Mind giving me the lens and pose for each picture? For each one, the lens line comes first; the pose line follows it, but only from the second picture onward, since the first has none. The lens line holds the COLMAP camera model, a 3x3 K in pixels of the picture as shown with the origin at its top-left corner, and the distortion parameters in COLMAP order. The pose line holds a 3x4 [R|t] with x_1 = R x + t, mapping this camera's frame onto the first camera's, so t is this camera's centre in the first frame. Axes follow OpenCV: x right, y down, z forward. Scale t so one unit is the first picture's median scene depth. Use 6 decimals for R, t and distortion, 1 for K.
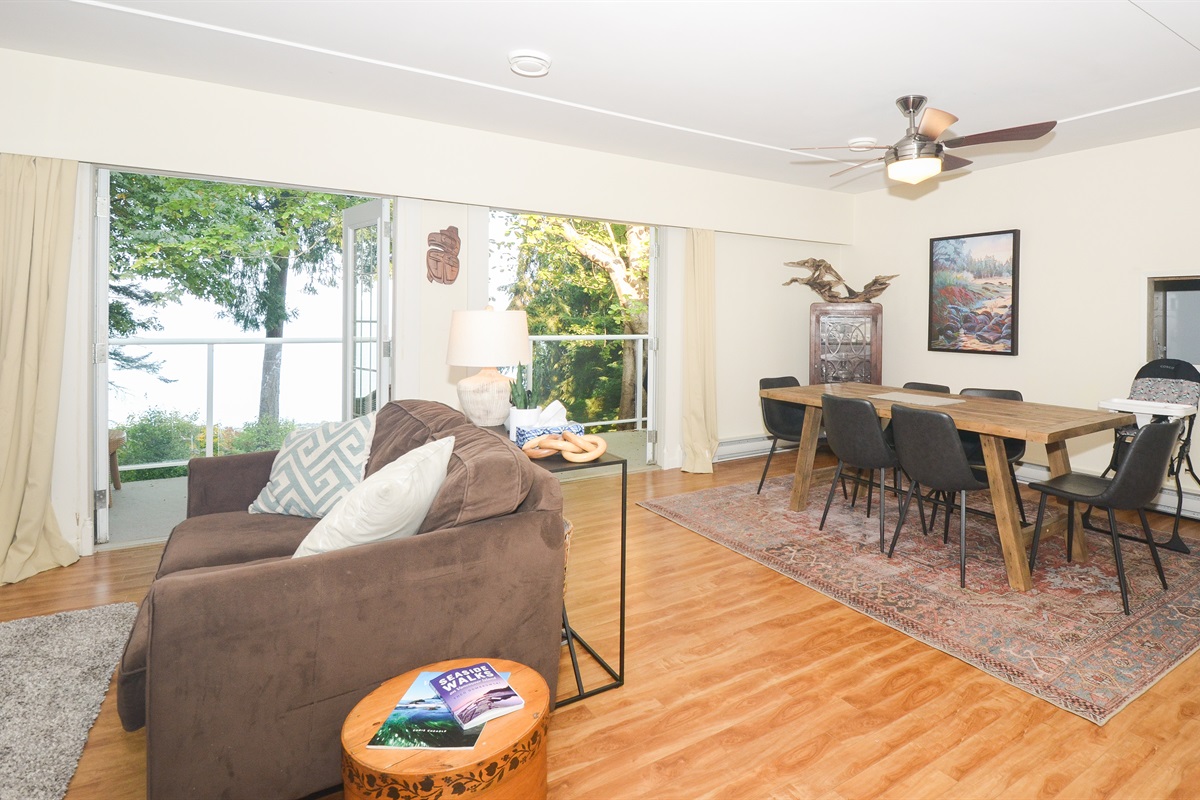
lens RADIAL K [[886.4, 0, 605.2], [0, 886.4, 316.1], [0, 0, 1]] dist [0.074527, -0.154558]
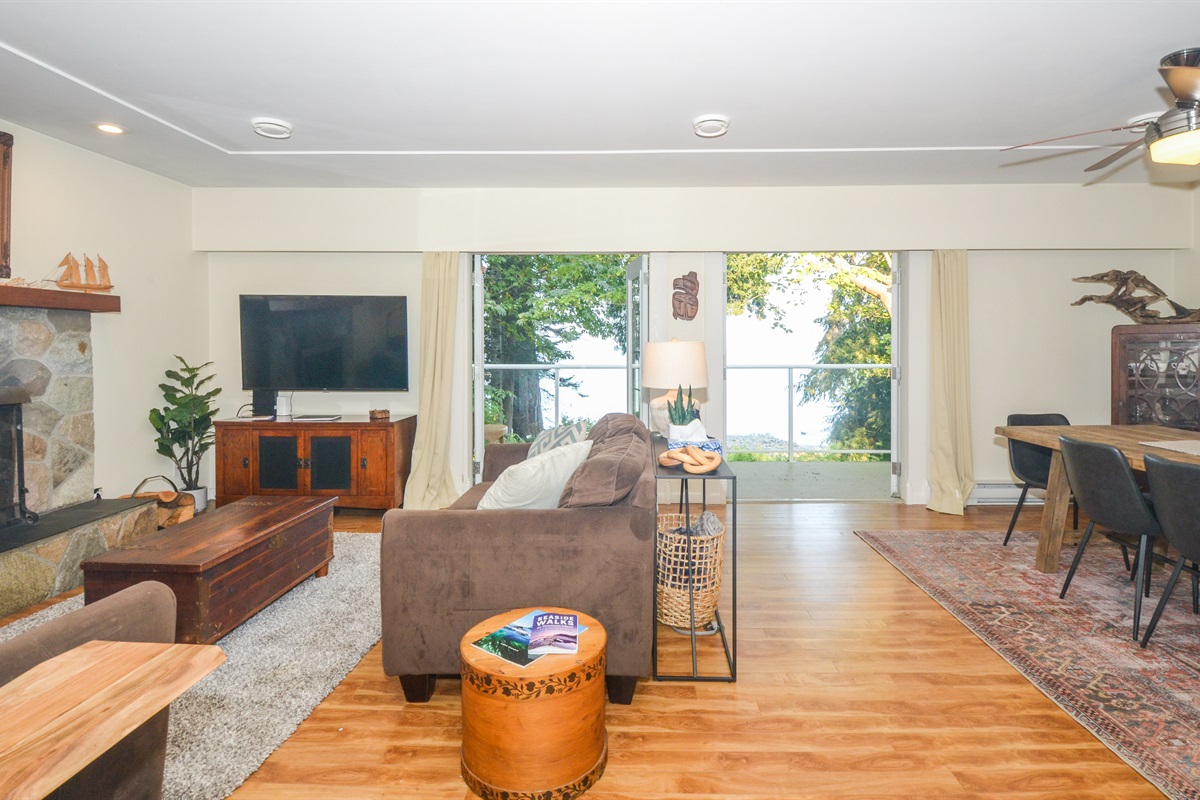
lens RADIAL K [[848.9, 0, 601.7], [0, 848.9, 348.4], [0, 0, 1]] dist [0.095264, -0.138472]
pose [[0.663449, -0.010704, -0.748145, 0.614591], [0.009550, 0.999937, -0.005838, 0.007440], [0.748160, -0.003271, 0.663510, 0.156859]]
